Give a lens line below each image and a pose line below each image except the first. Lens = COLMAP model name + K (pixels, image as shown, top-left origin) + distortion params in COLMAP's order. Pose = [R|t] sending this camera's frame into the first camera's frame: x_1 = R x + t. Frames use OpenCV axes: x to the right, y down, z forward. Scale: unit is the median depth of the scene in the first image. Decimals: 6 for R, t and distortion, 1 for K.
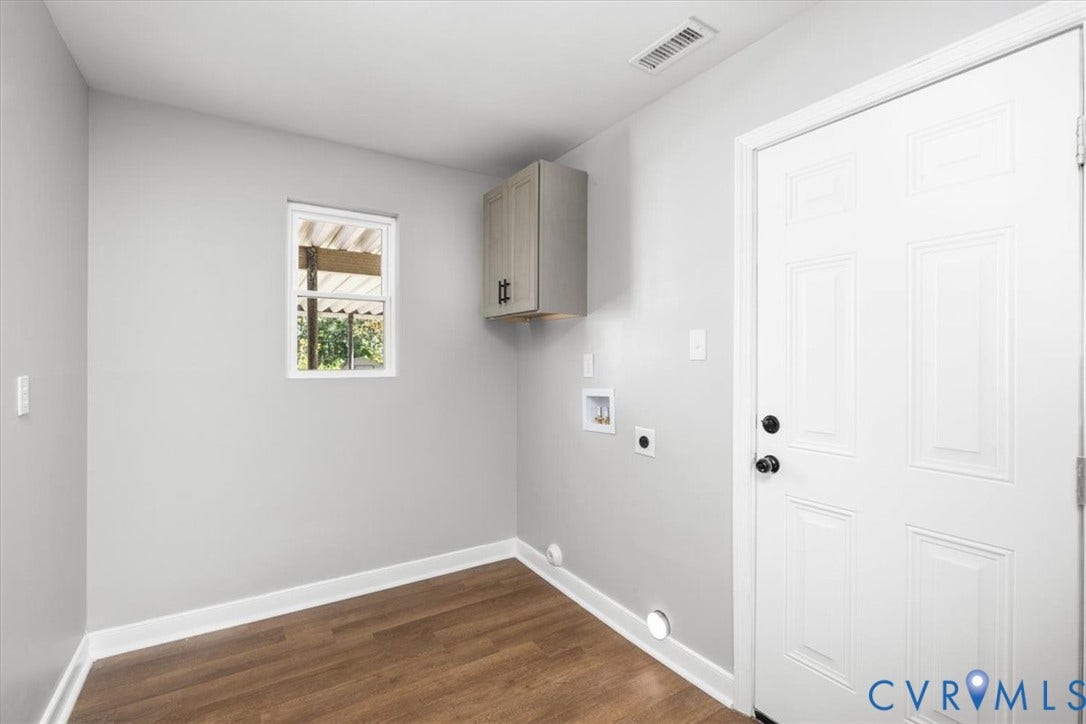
lens RADIAL K [[494.0, 0, 540.7], [0, 494.0, 360.0], [0, 0, 1]] dist [-0.003446, -0.000078]
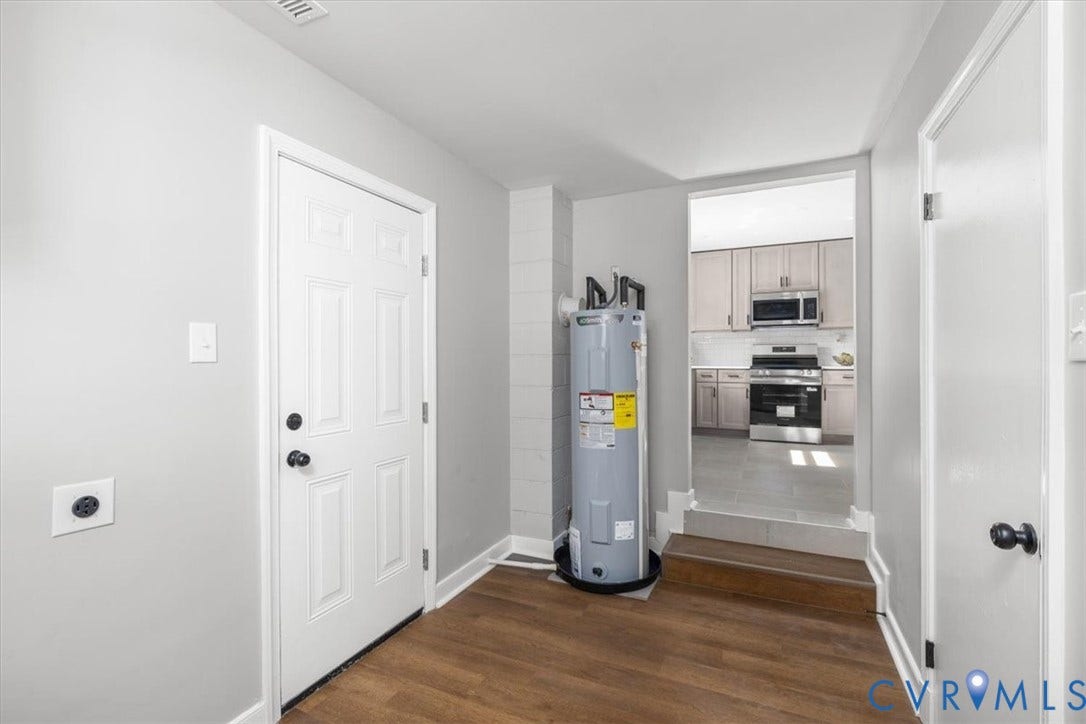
lens RADIAL K [[465.4, 0, 553.1], [0, 465.4, 358.7], [0, 0, 1]] dist [0.000951, 0.000448]
pose [[-0.535287, -0.001917, 0.844668, -0.670979], [0.000266, 0.999997, 0.002438, -0.007523], [-0.844670, 0.001530, -0.535285, 1.047040]]
